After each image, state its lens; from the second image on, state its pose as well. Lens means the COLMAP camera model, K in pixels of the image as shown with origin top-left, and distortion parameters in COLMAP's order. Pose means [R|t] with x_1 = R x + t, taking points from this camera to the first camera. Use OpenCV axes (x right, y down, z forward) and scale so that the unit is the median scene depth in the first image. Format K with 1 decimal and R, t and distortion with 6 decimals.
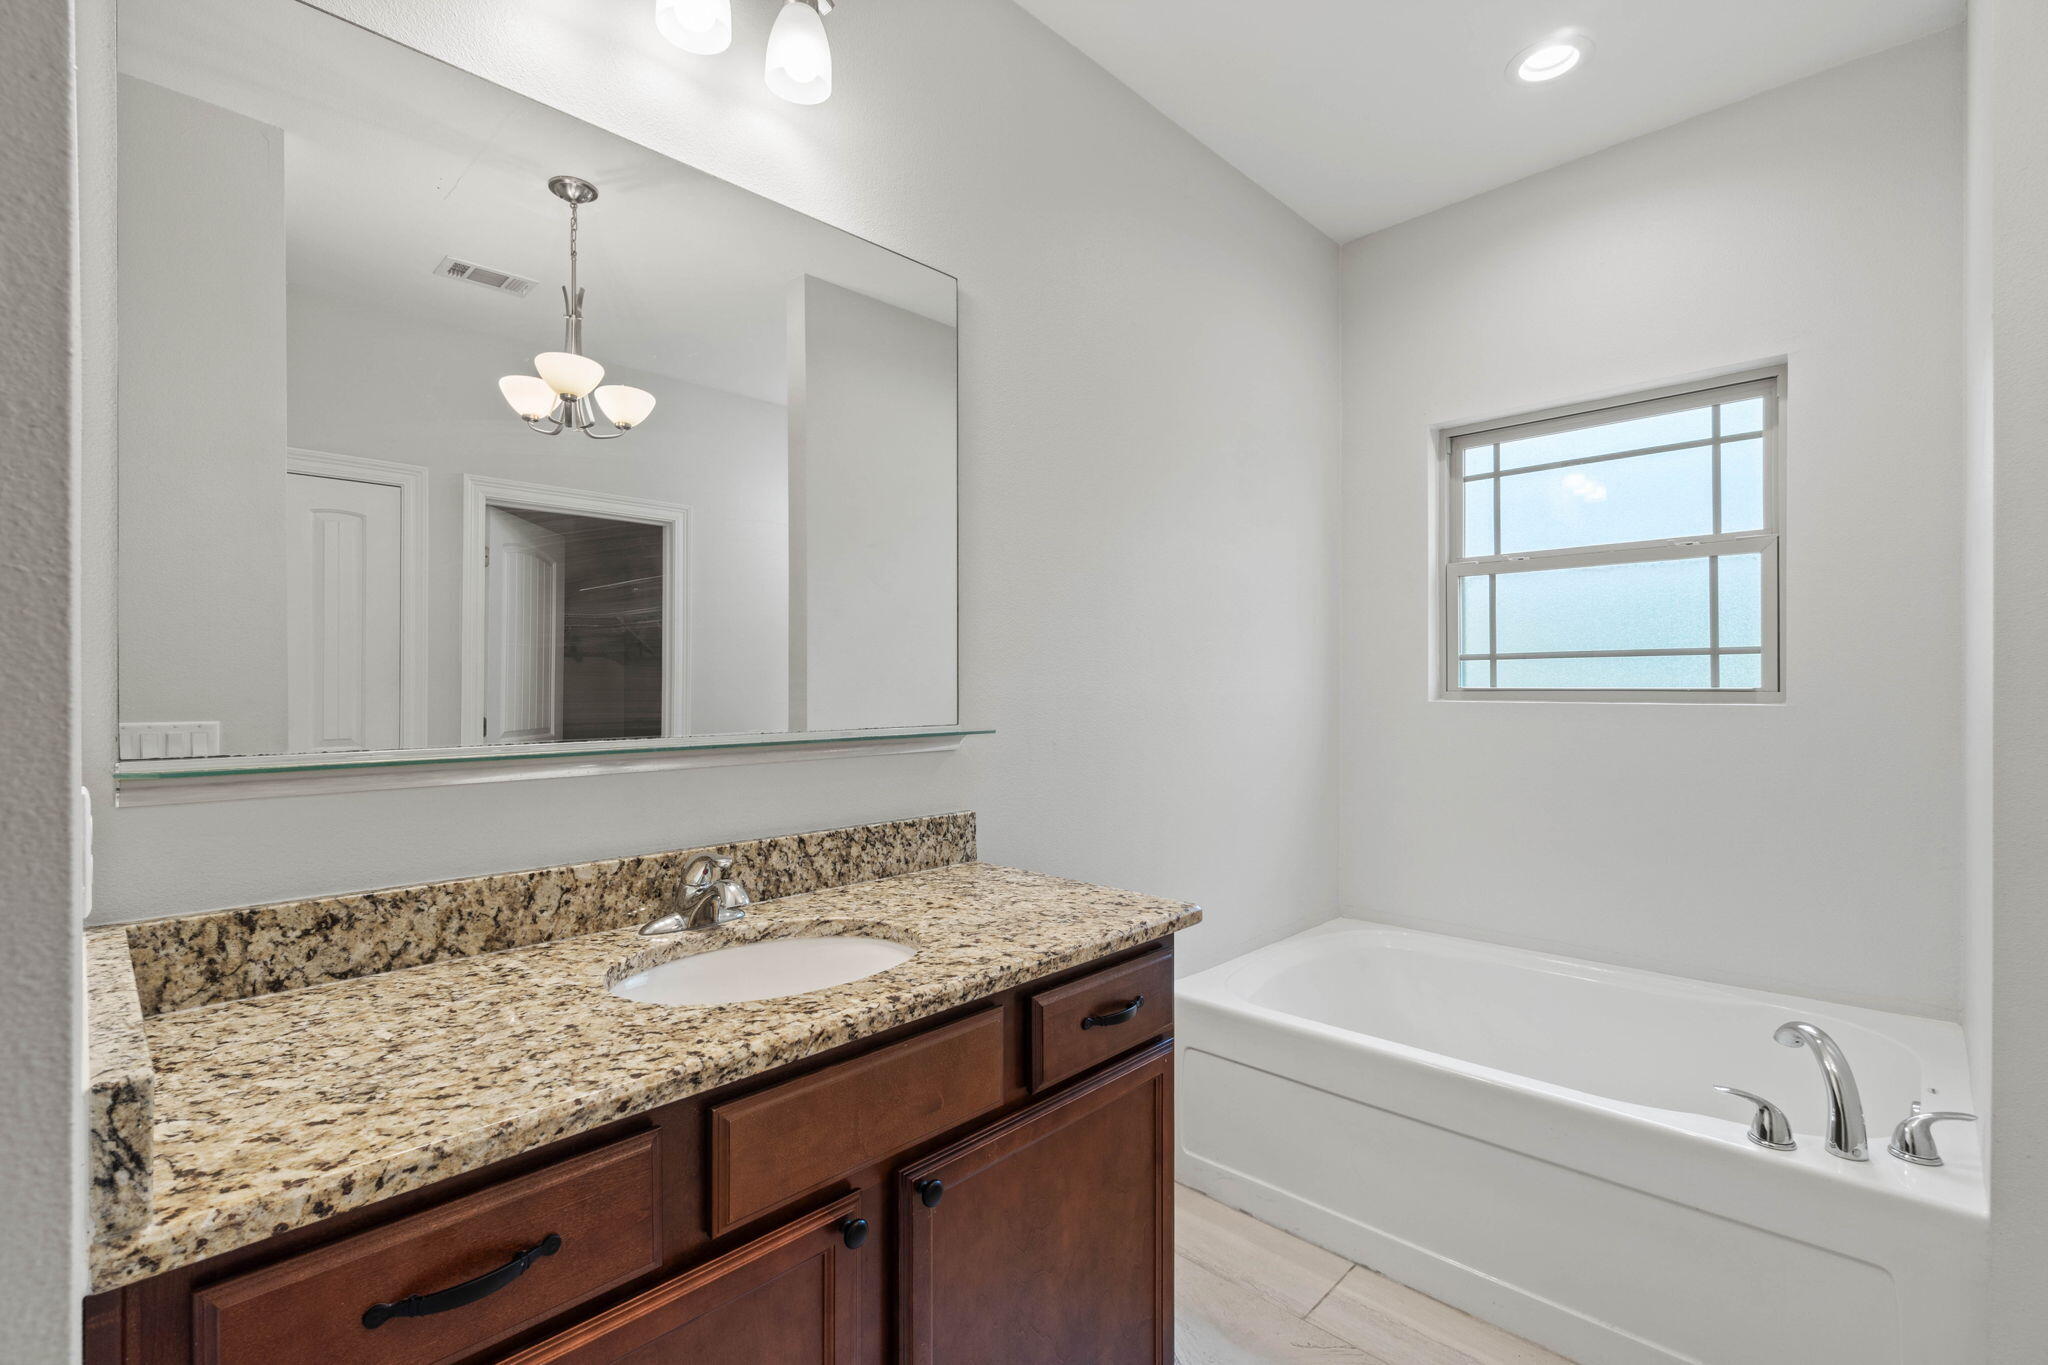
lens RADIAL K [[917.3, 0, 1030.0], [0, 917.3, 680.8], [0, 0, 1]] dist [-0.003568, -0.000023]
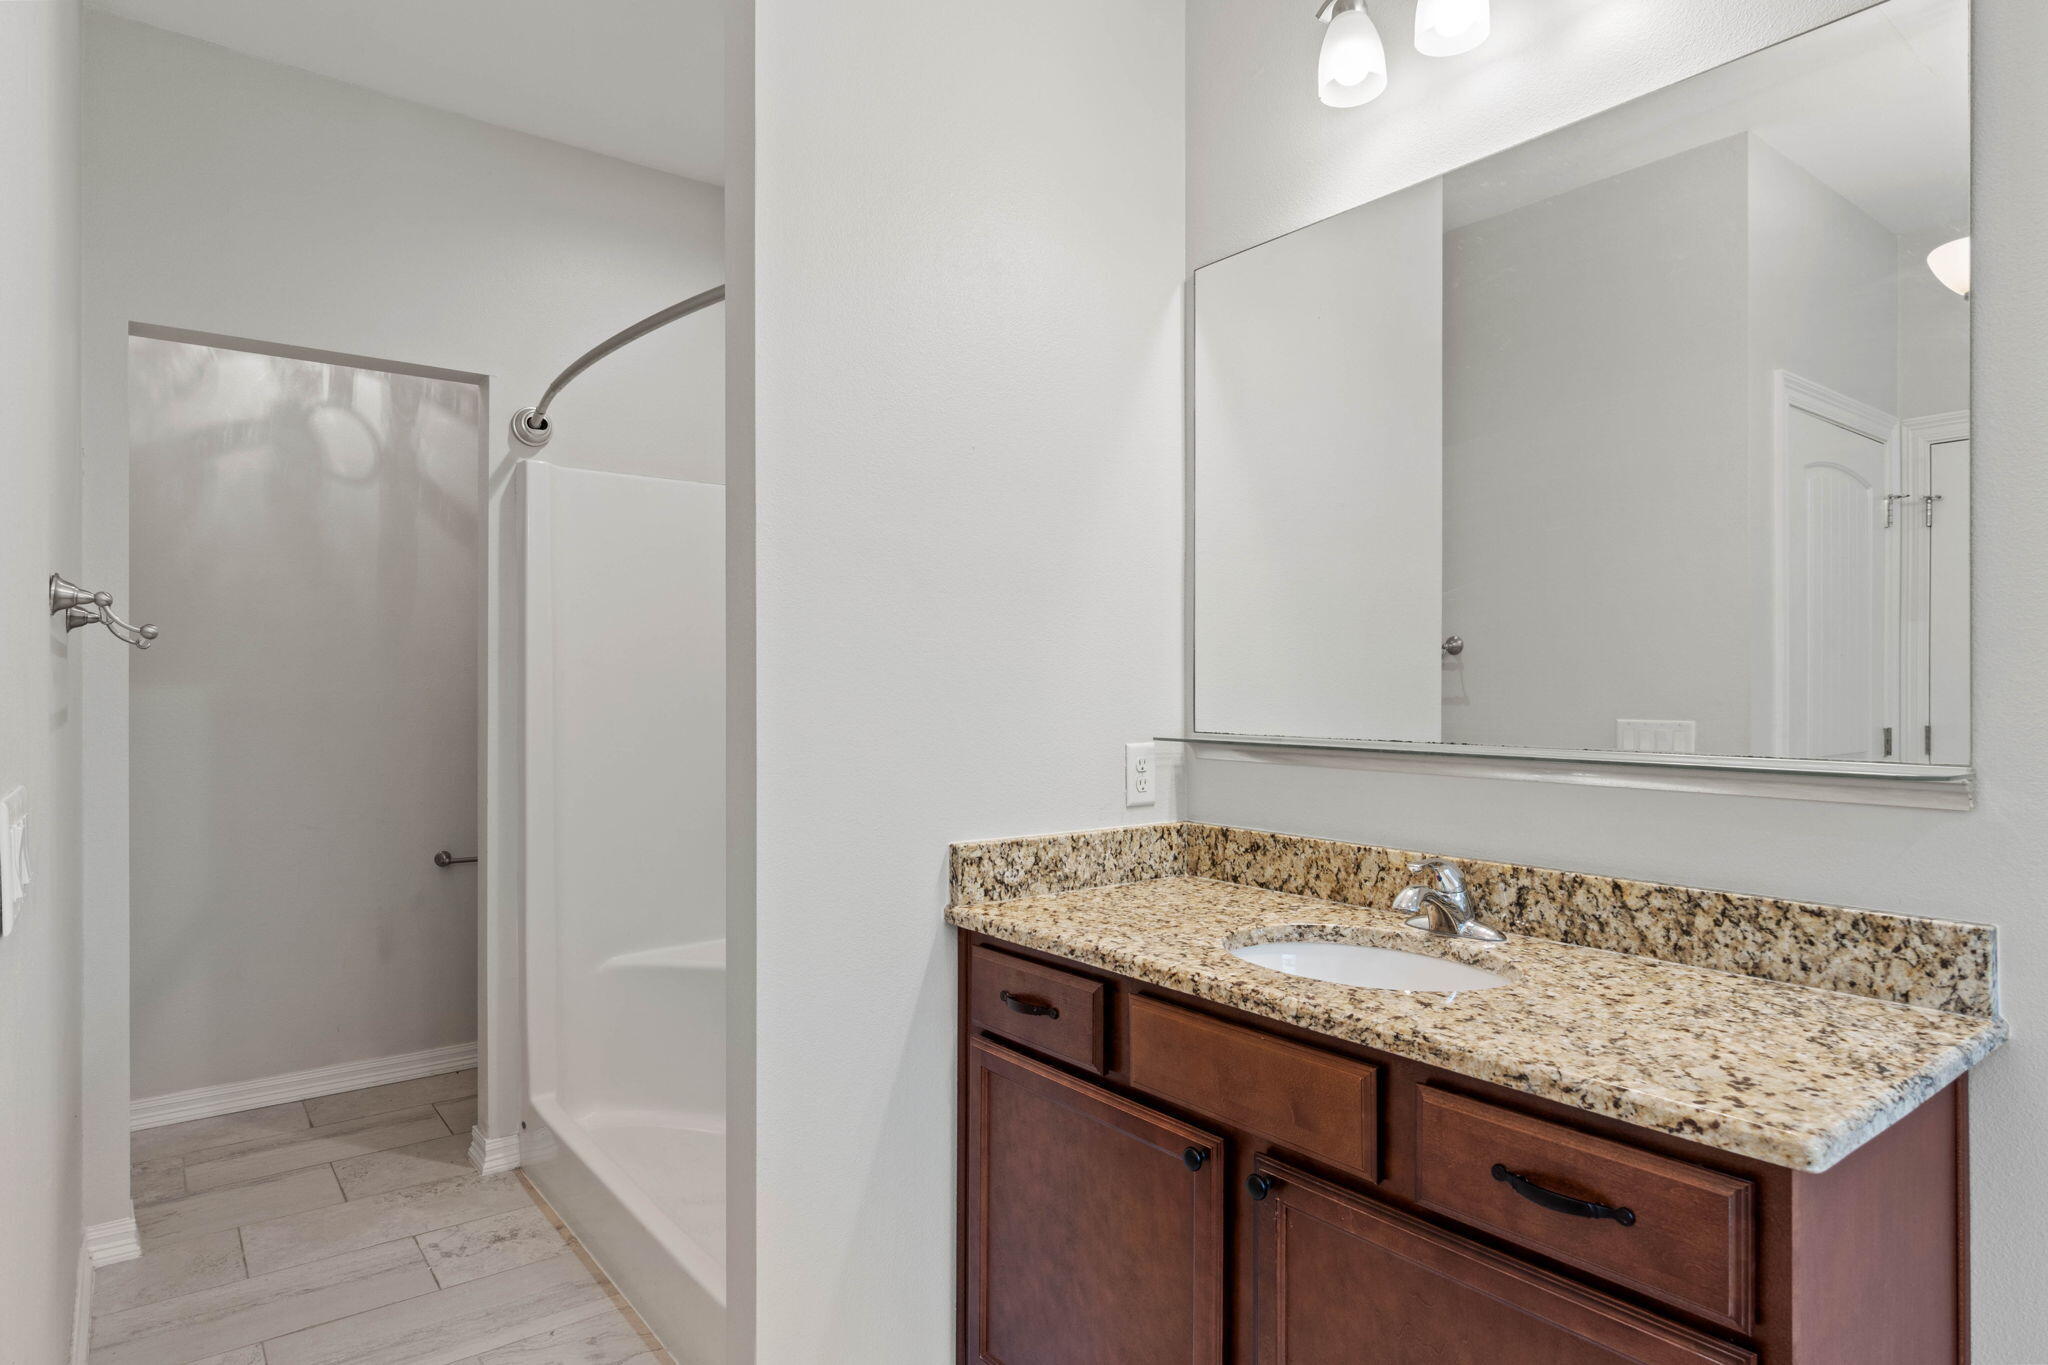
lens RADIAL K [[1156.8, 0, 1024.0], [0, 1156.8, 682.5], [0, 0, 1]] dist [-0.001871, -0.000147]
pose [[-0.148531, -0.000611, -0.988908, 1.023294], [0.004049, 0.999991, -0.001226, -0.006406], [0.988899, -0.004186, -0.148527, 0.785245]]
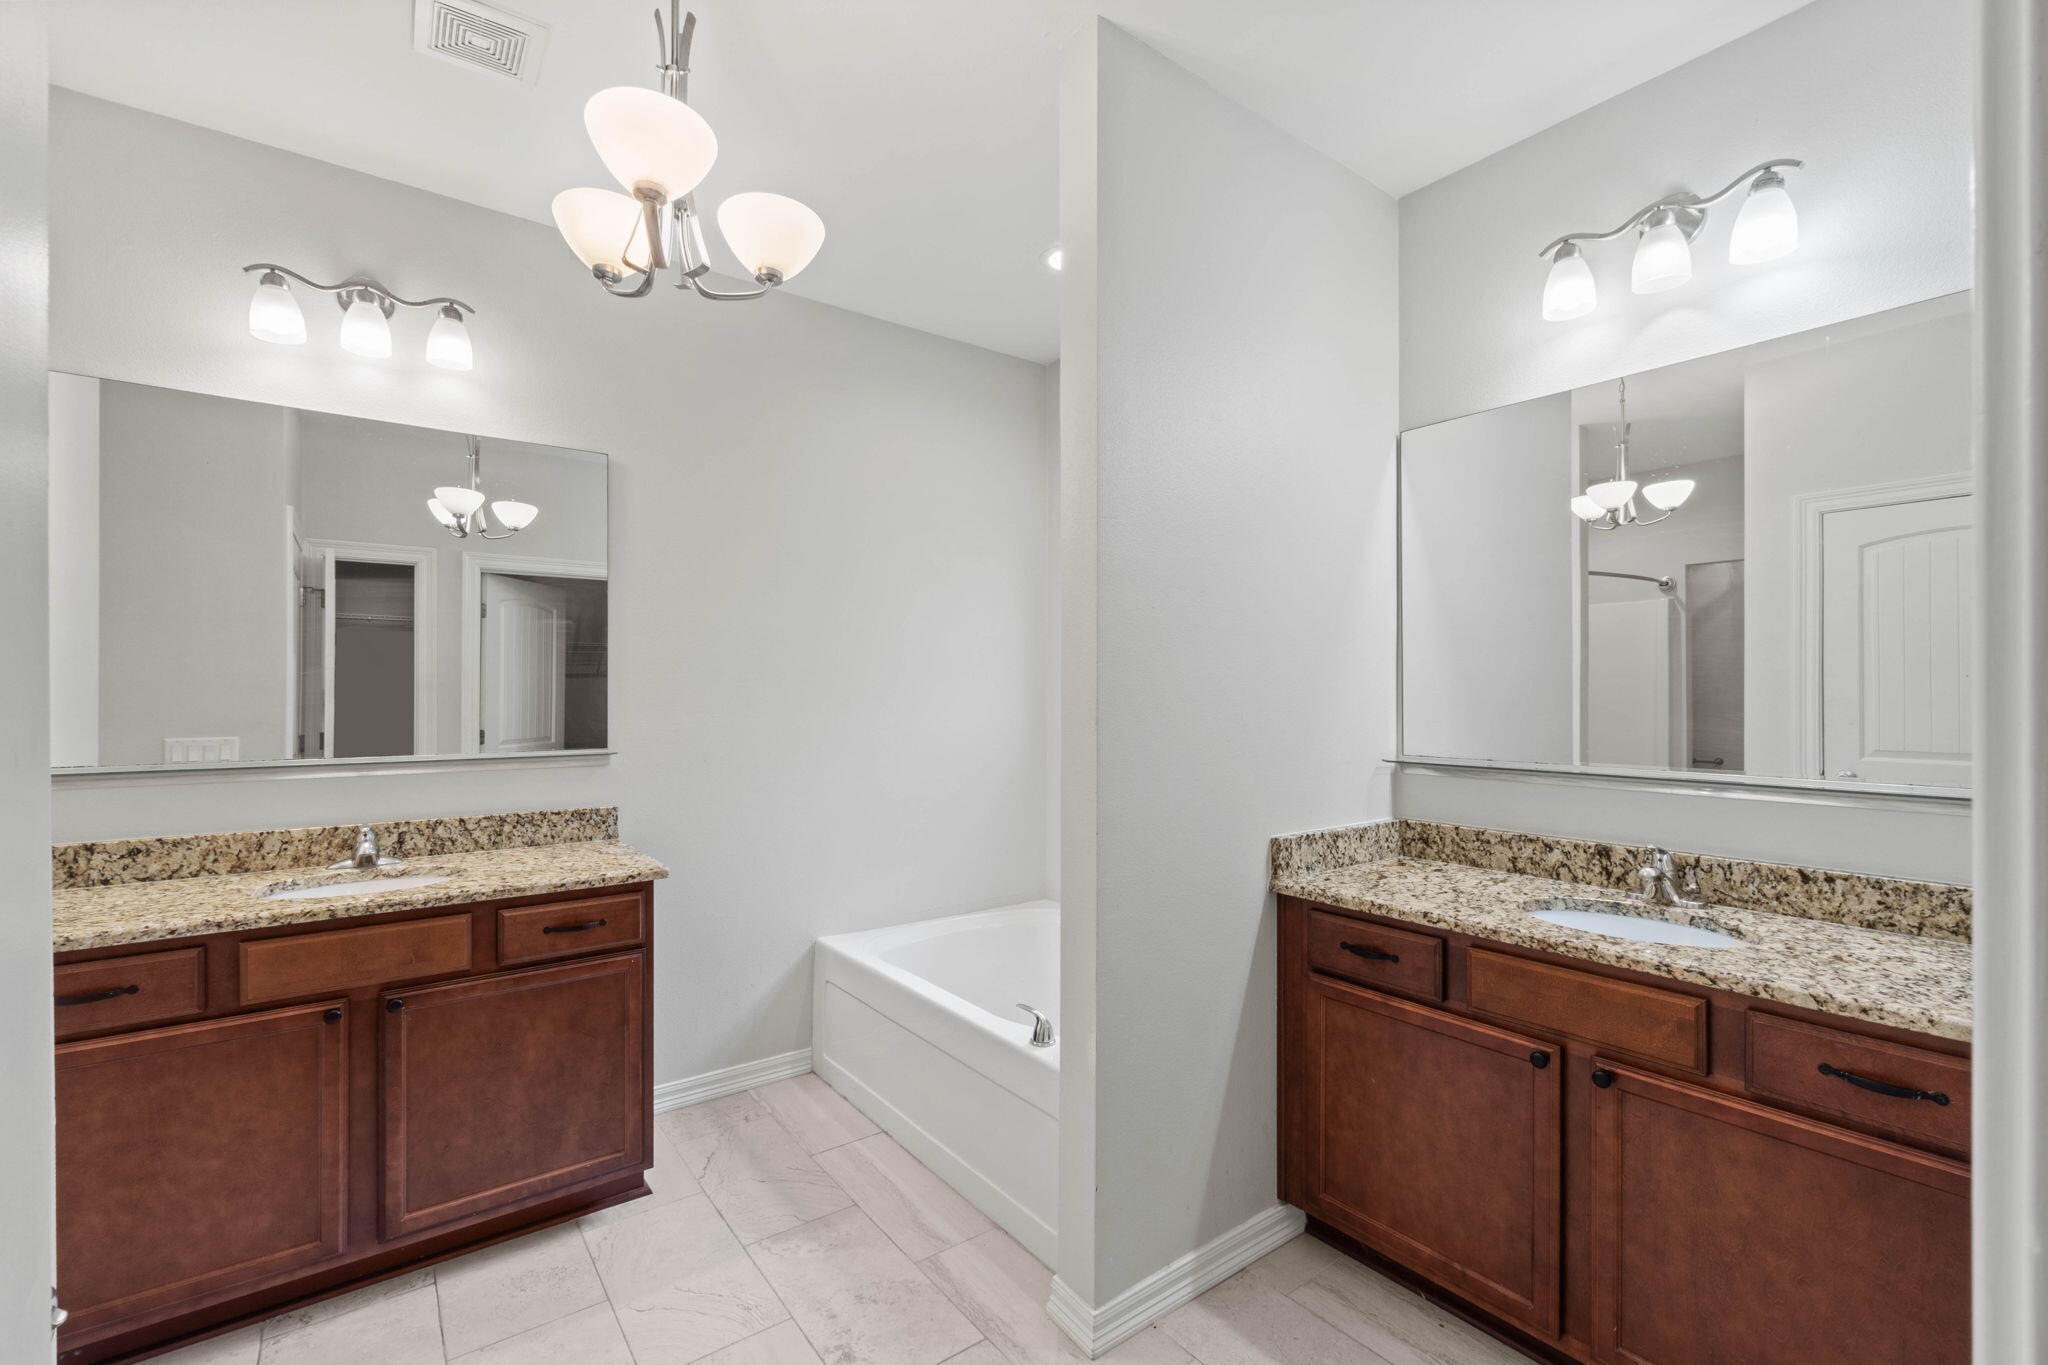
lens RADIAL K [[885.3, 0, 1030.9], [0, 885.3, 688.3], [0, 0, 1]] dist [-0.002446, 0.000309]
pose [[0.988235, 0.004071, -0.152886, 1.223872], [-0.003884, 0.999991, 0.001521, -0.083525], [0.152891, -0.000909, 0.988243, -0.496511]]
